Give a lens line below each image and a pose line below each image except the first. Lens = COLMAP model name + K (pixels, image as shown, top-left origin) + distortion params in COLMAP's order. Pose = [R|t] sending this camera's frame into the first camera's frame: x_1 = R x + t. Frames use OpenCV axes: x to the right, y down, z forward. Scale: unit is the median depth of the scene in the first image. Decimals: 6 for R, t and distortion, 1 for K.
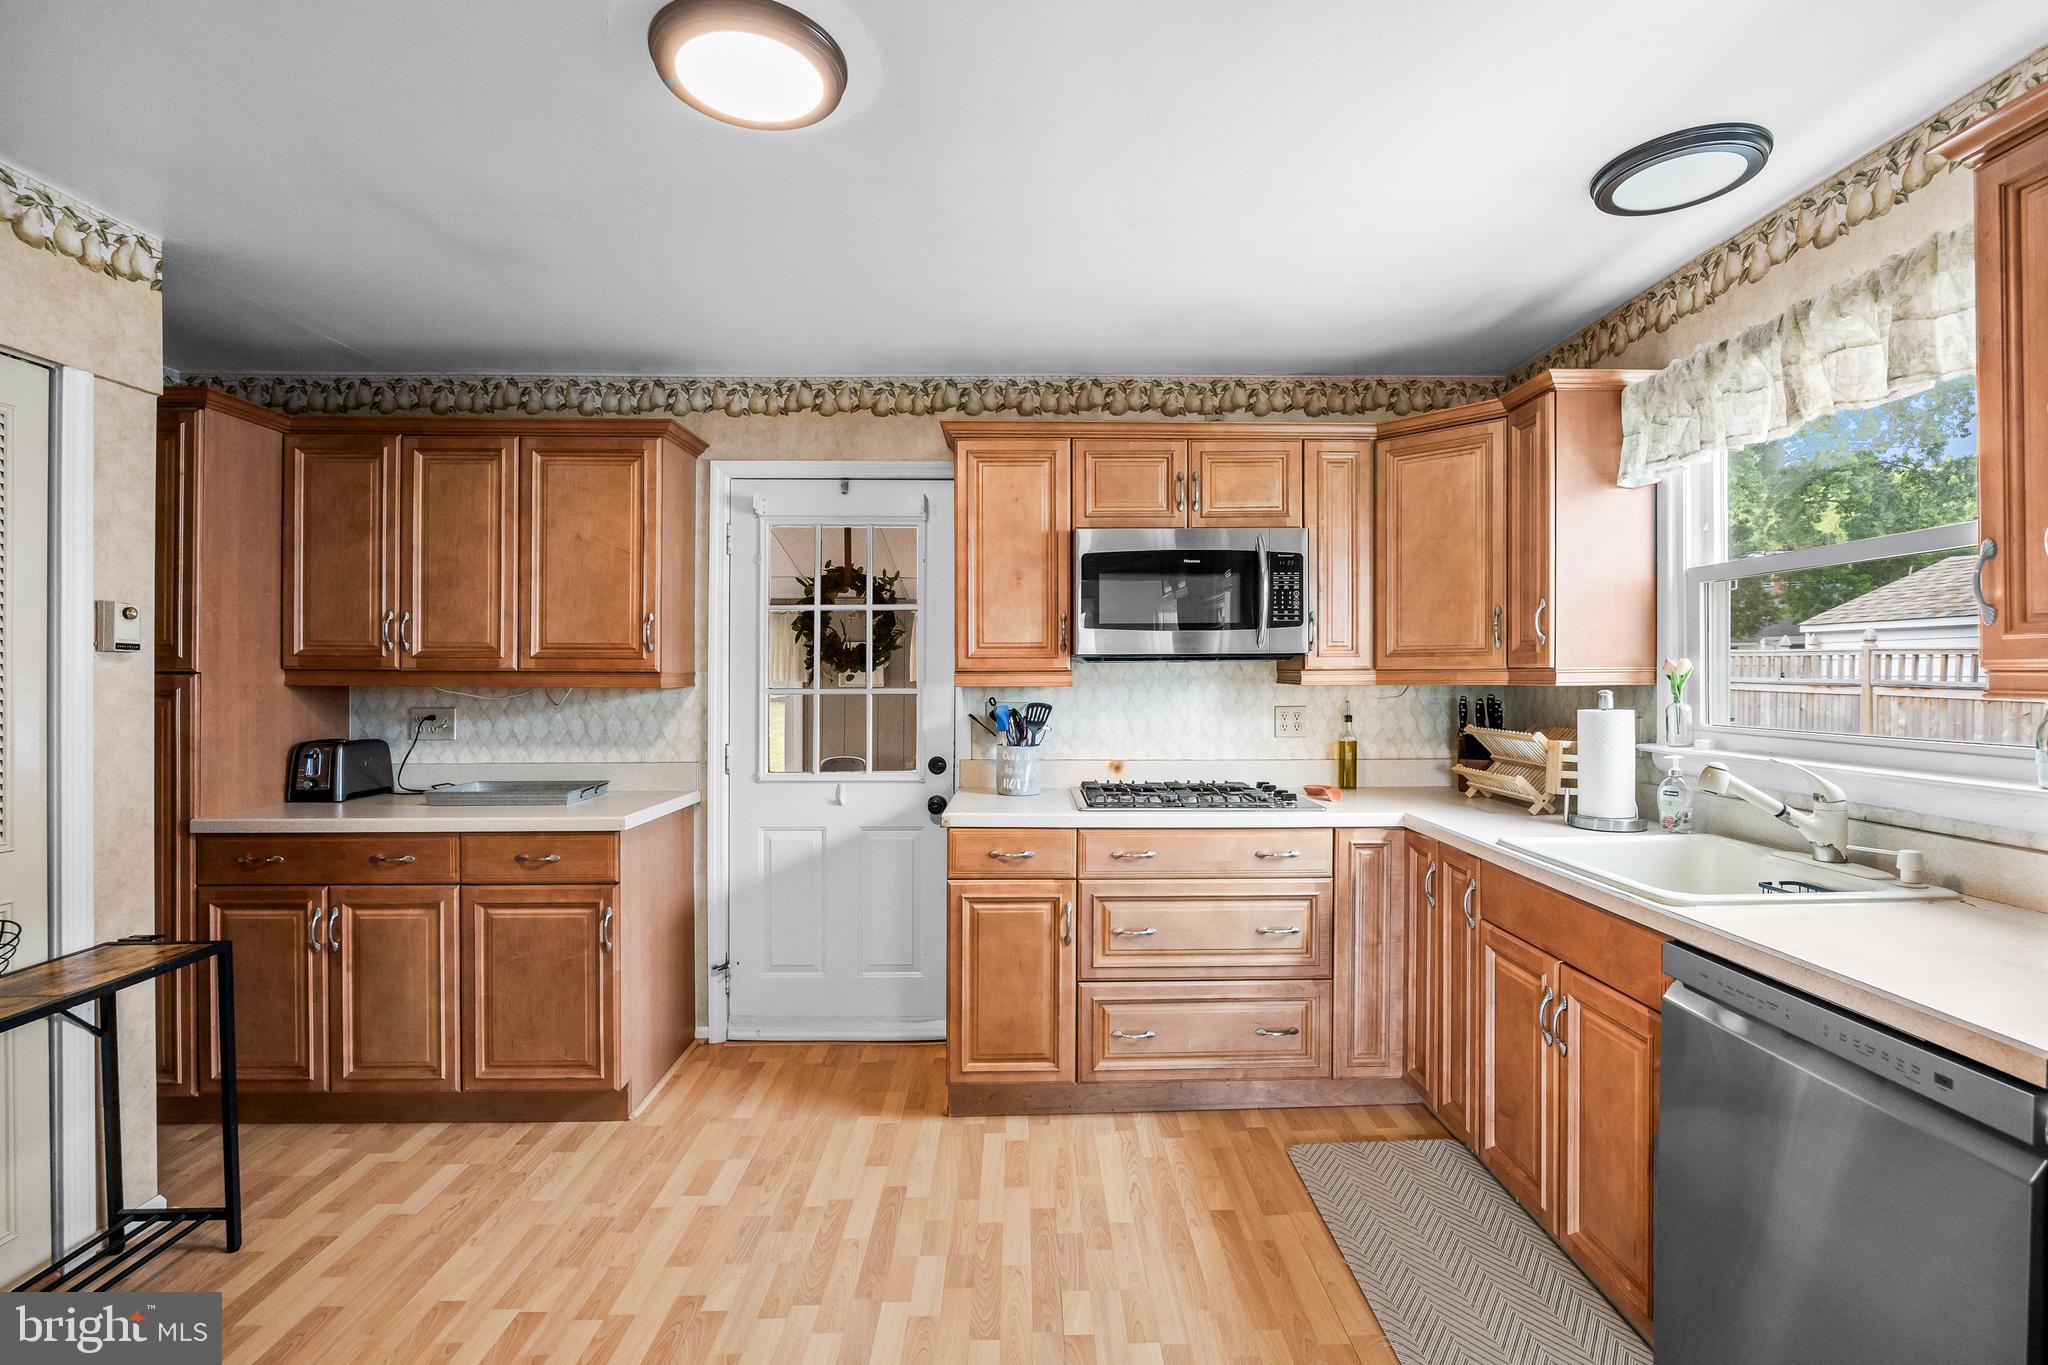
lens RADIAL K [[907.6, 0, 1032.2], [0, 907.6, 666.8], [0, 0, 1]] dist [-0.018805, 0.001964]
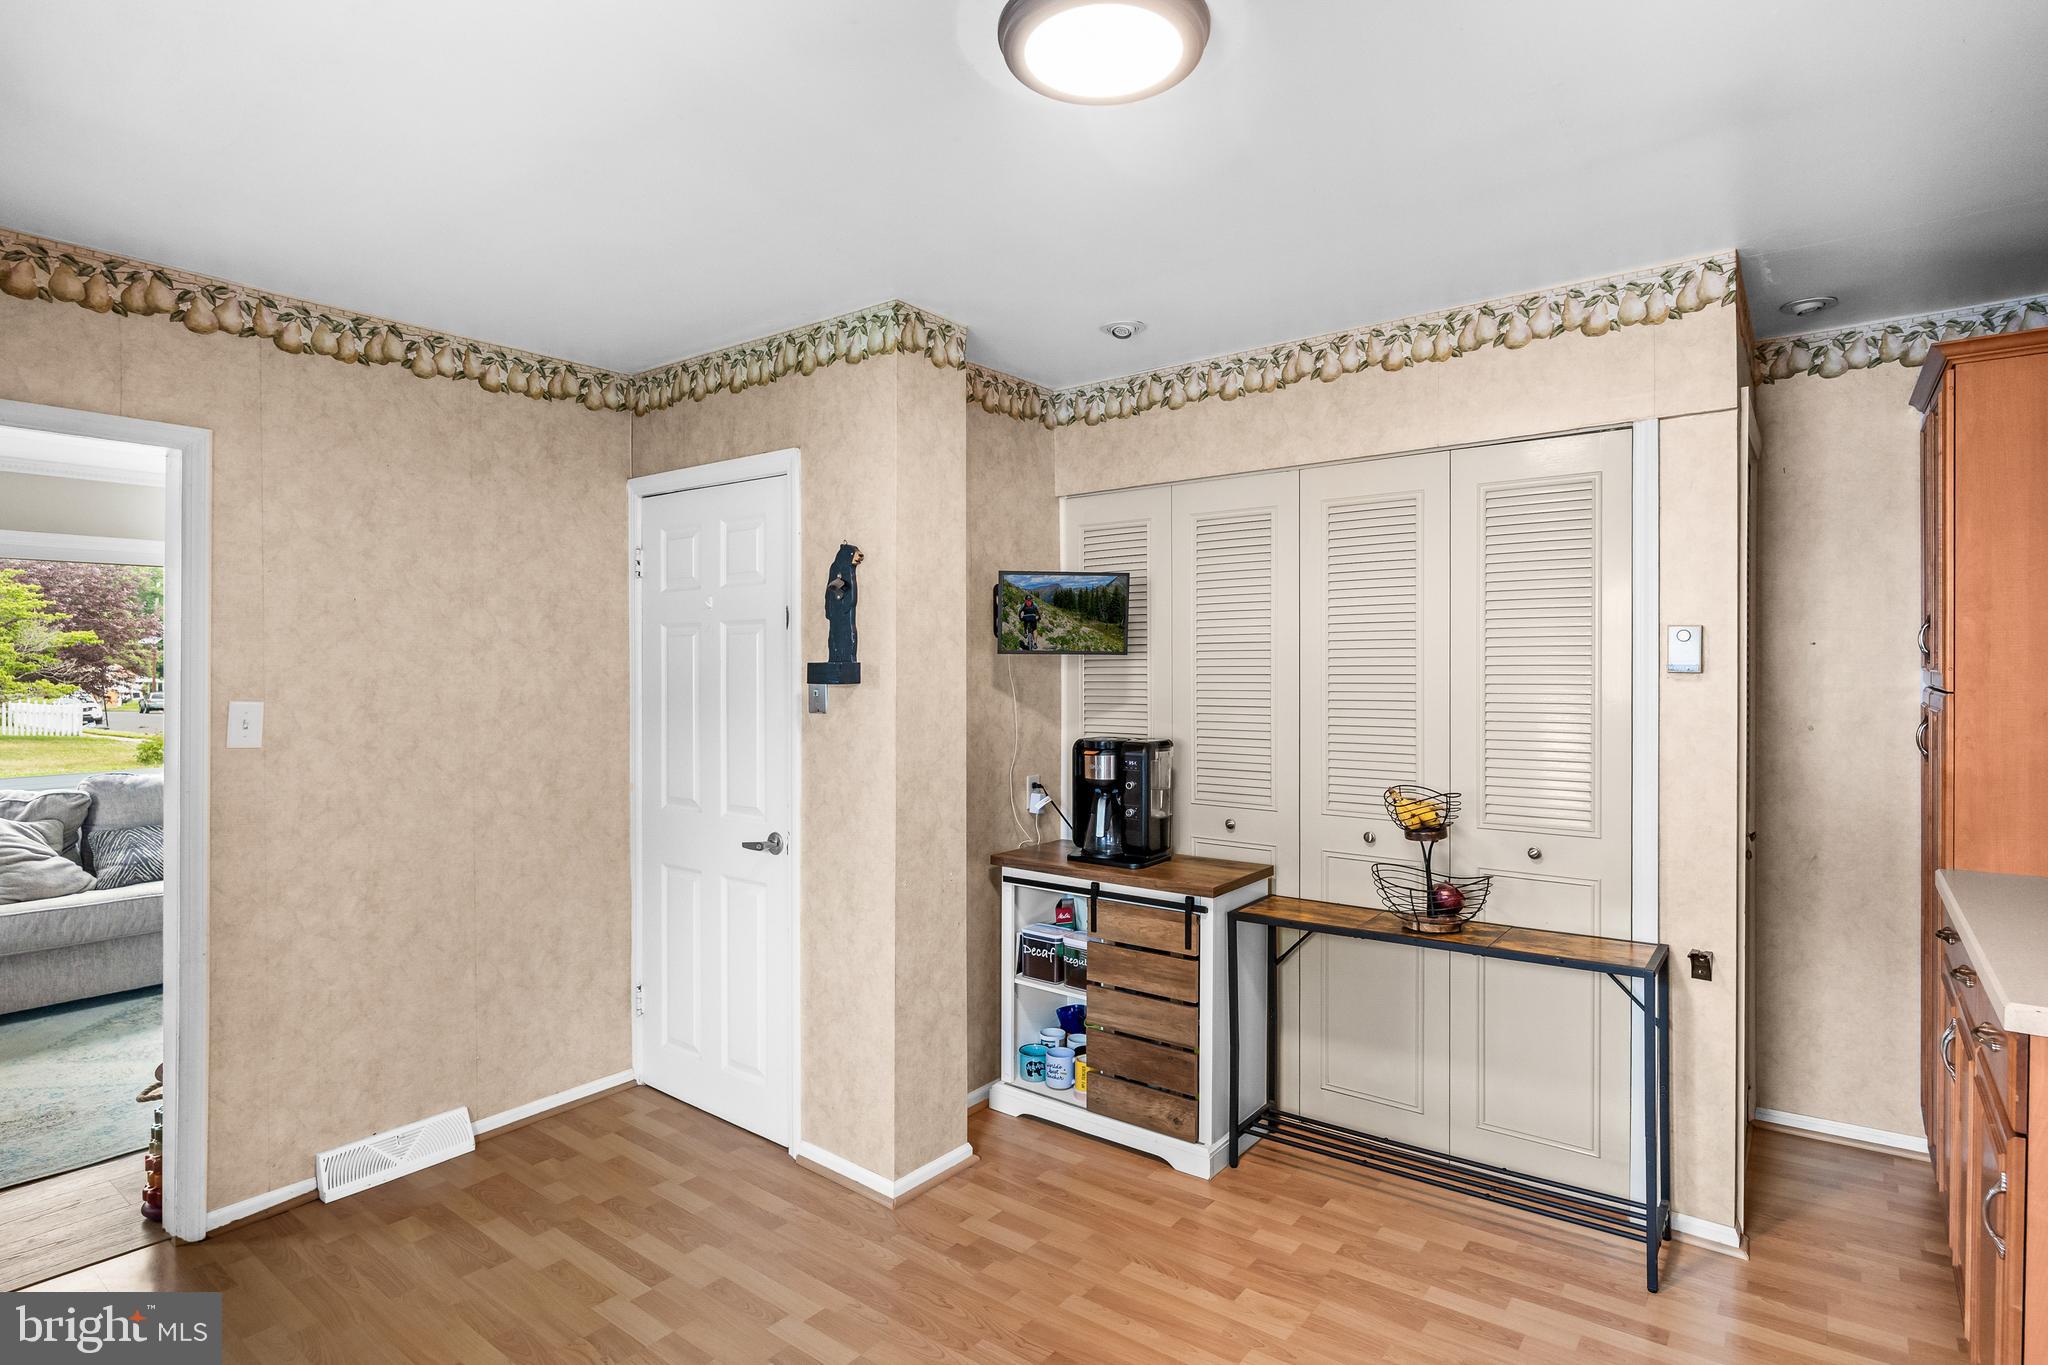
lens RADIAL K [[1022.9, 0, 1026.0], [0, 1022.9, 674.2], [0, 0, 1]] dist [-0.000572, -0.000948]
pose [[-0.623626, 0.009852, -0.781661, 0.307140], [0.012178, 0.999922, 0.002887, -0.020902], [0.781628, -0.007719, -0.623697, 0.869538]]
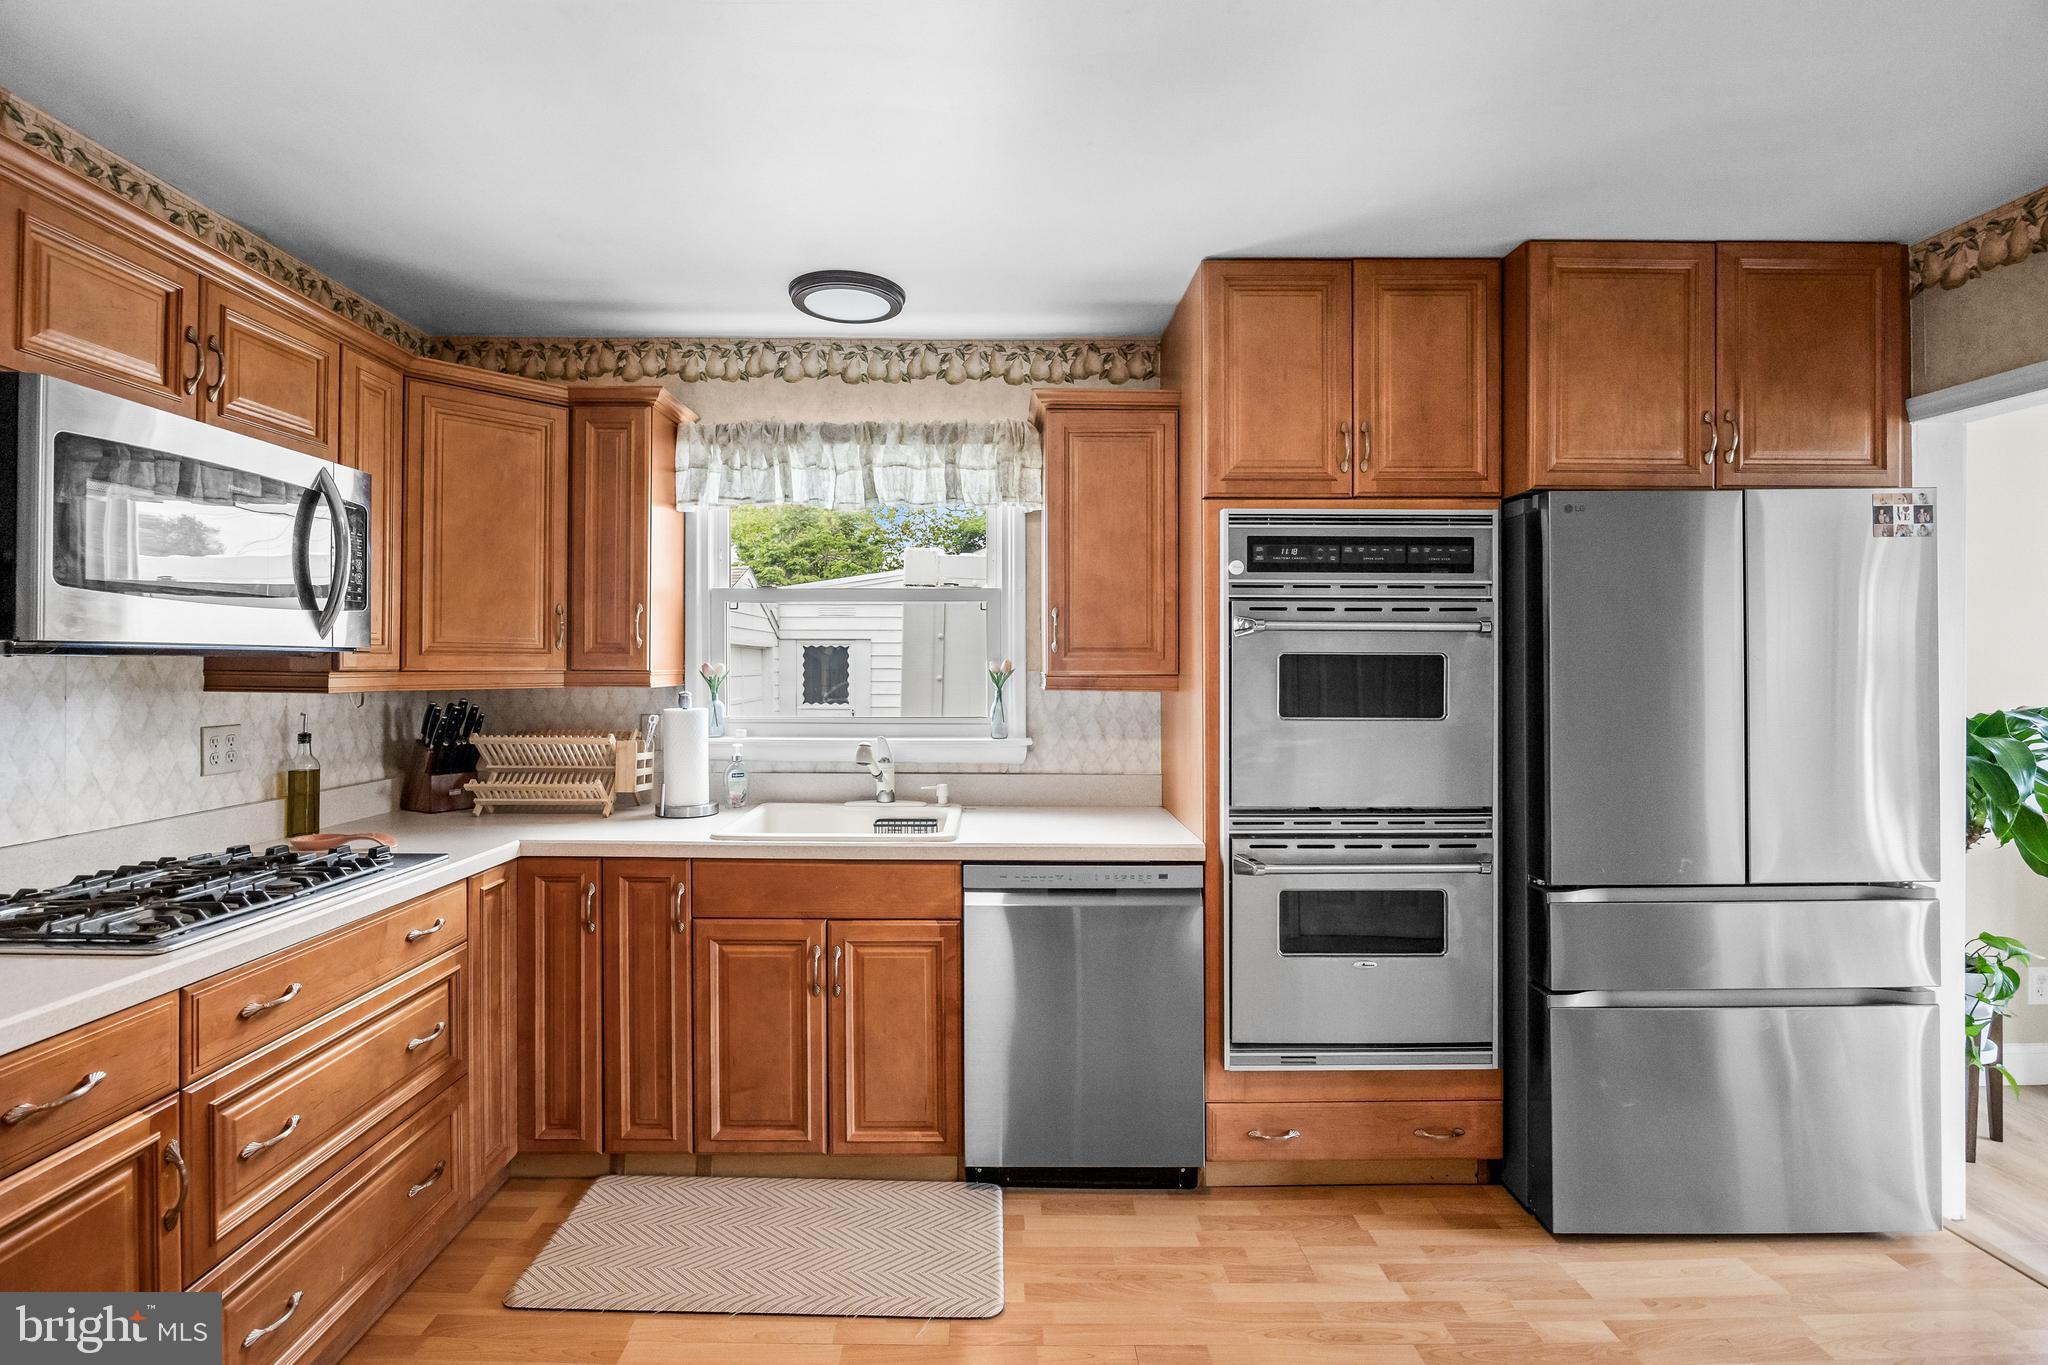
lens RADIAL K [[907.6, 0, 1008.4], [0, 907.6, 658.2], [0, 0, 1]] dist [-0.018805, 0.001964]
pose [[0.017488, 0.013664, 0.999754, -0.410566], [-0.011505, 0.999843, -0.013464, -0.003336], [-0.999781, -0.011267, 0.017642, 0.501955]]
